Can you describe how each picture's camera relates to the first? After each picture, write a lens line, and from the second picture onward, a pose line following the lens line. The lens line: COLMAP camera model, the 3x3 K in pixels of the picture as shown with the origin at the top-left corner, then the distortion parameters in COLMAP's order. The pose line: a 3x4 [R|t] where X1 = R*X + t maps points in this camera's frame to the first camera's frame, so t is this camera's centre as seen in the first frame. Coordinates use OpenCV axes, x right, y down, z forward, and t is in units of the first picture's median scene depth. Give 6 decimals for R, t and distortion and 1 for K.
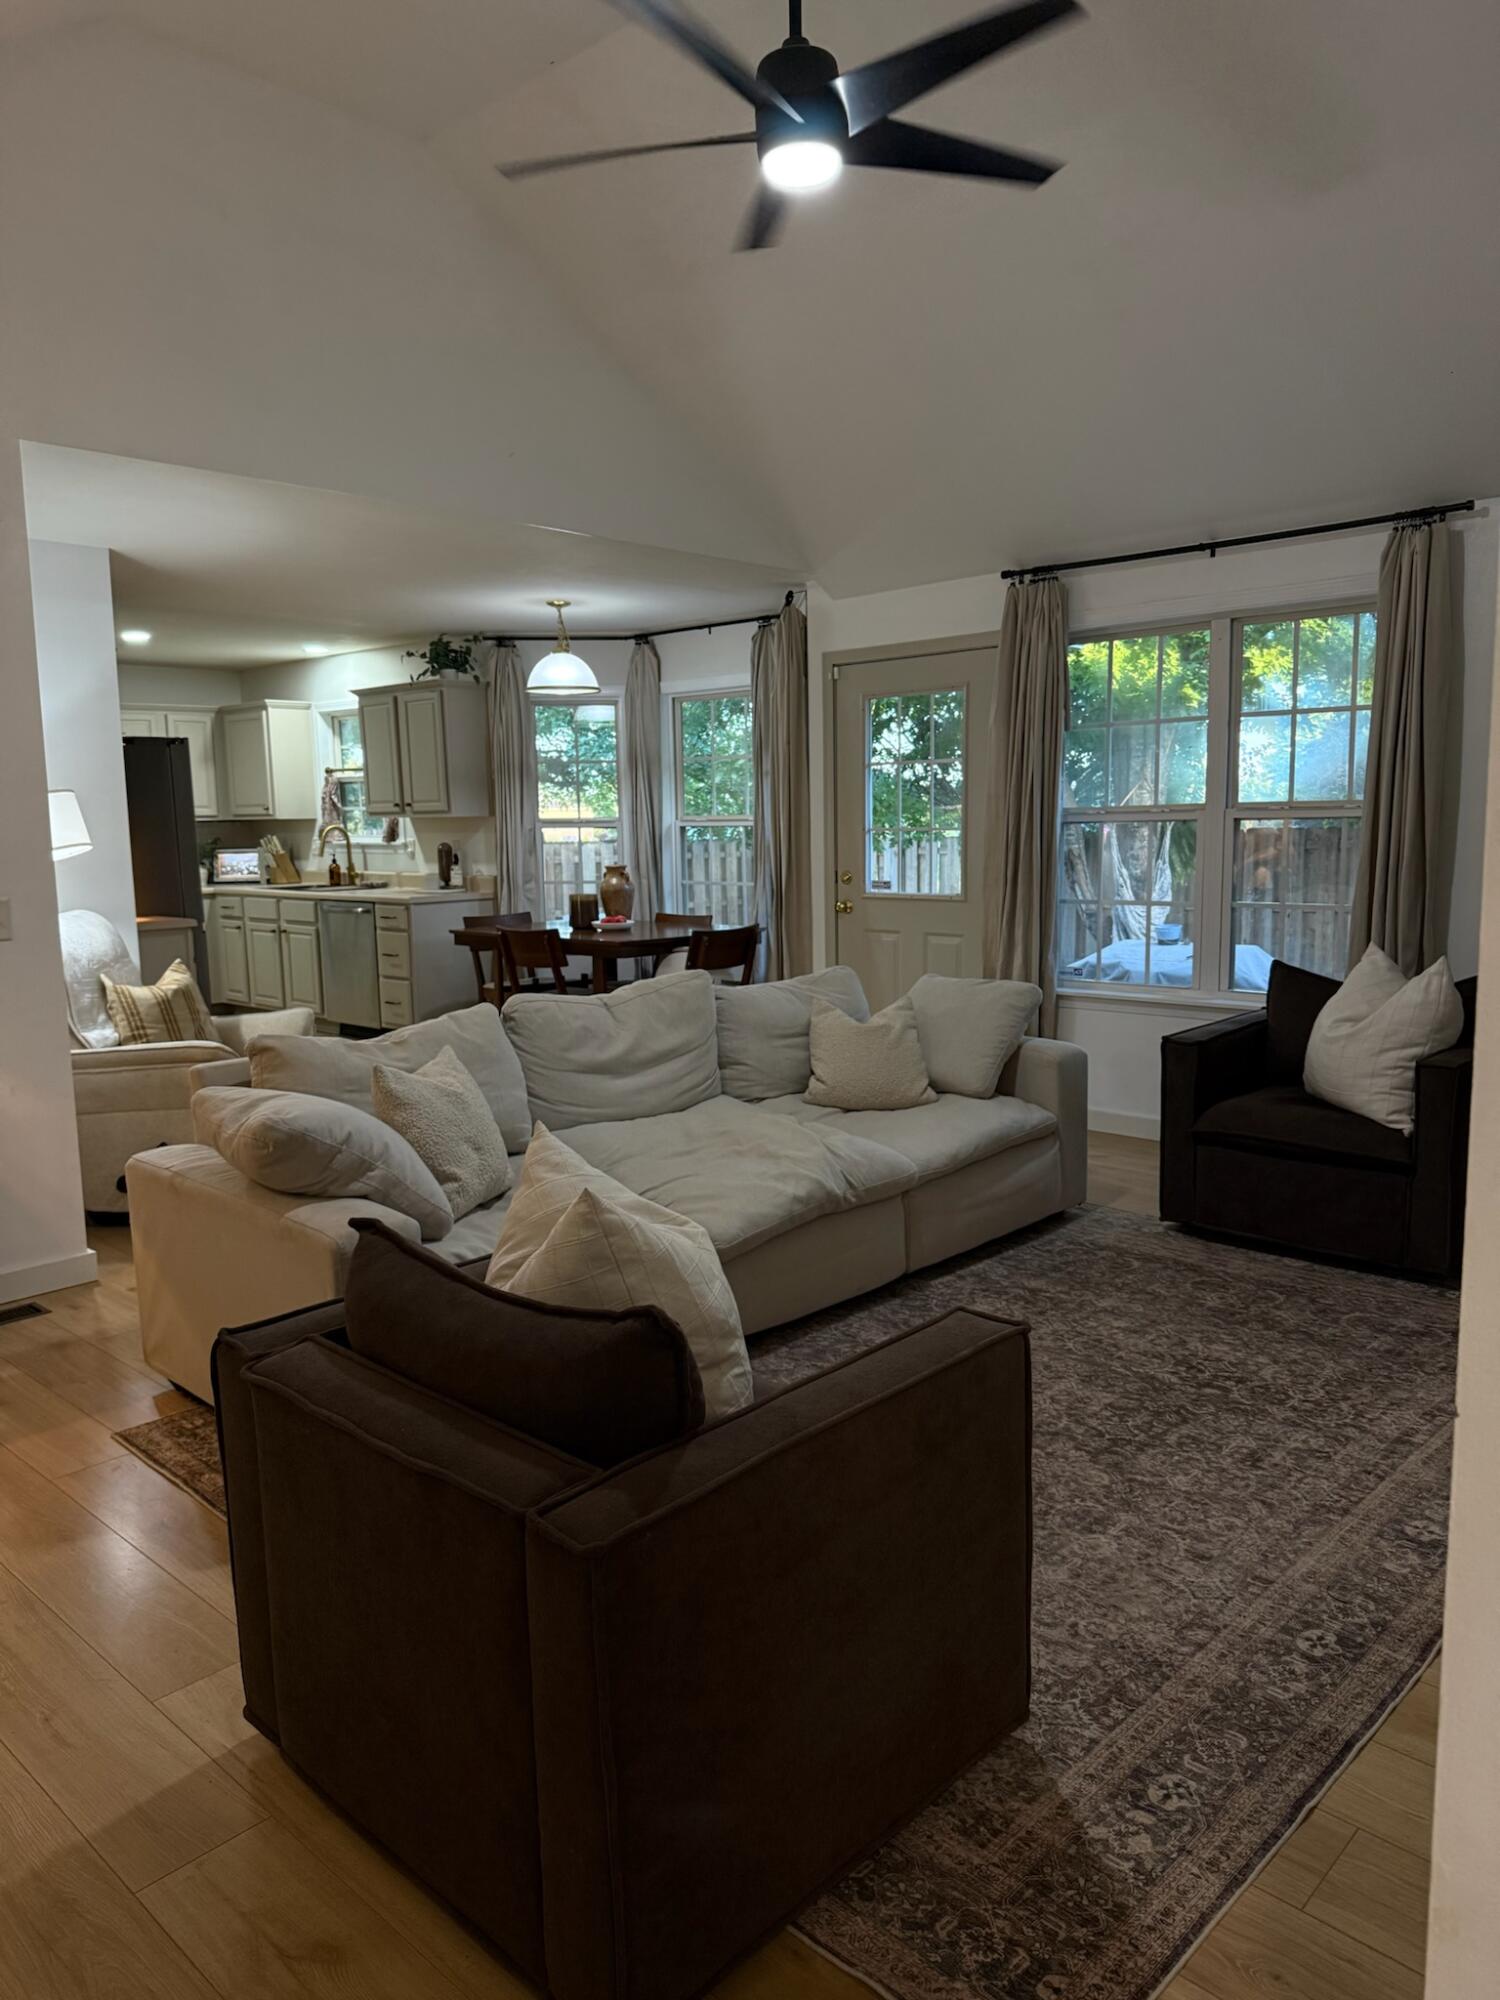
lens RADIAL K [[1405.3, 0, 748.3], [0, 1405.3, 998.2], [0, 0, 1]] dist [0.008834, -0.002652]
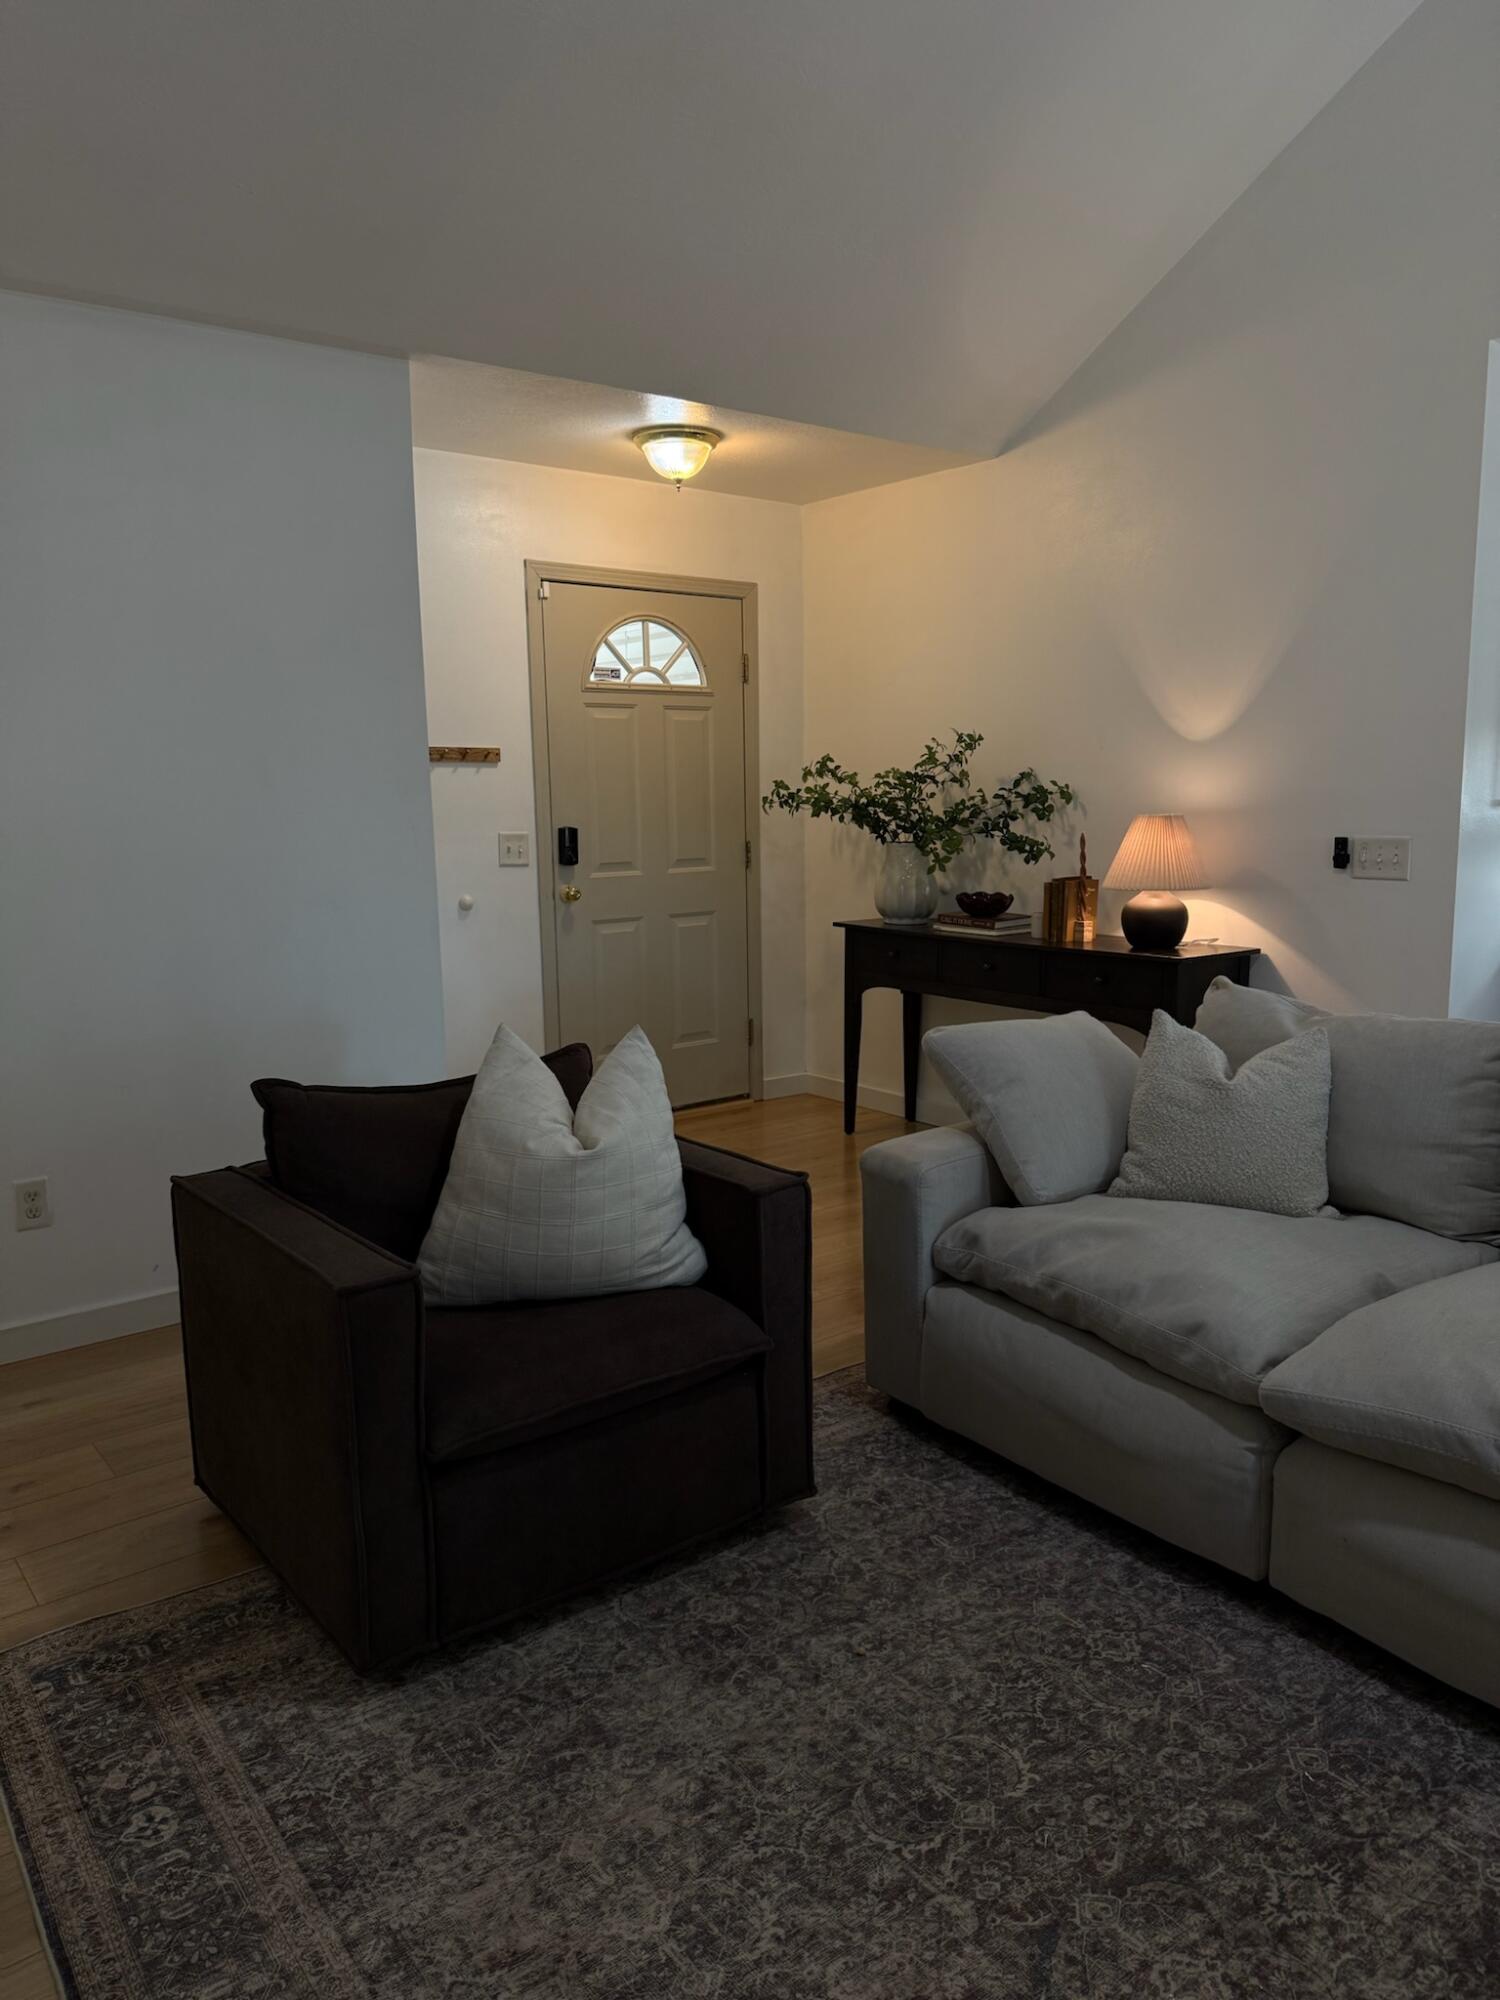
lens RADIAL K [[1405.3, 0, 748.3], [0, 1405.3, 998.2], [0, 0, 1]] dist [0.008834, -0.002652]
pose [[-0.151767, 0.171268, -0.973465, 0.978607], [-0.107087, 0.976227, 0.188450, -0.180515], [0.982598, 0.132846, -0.129818, 1.325670]]
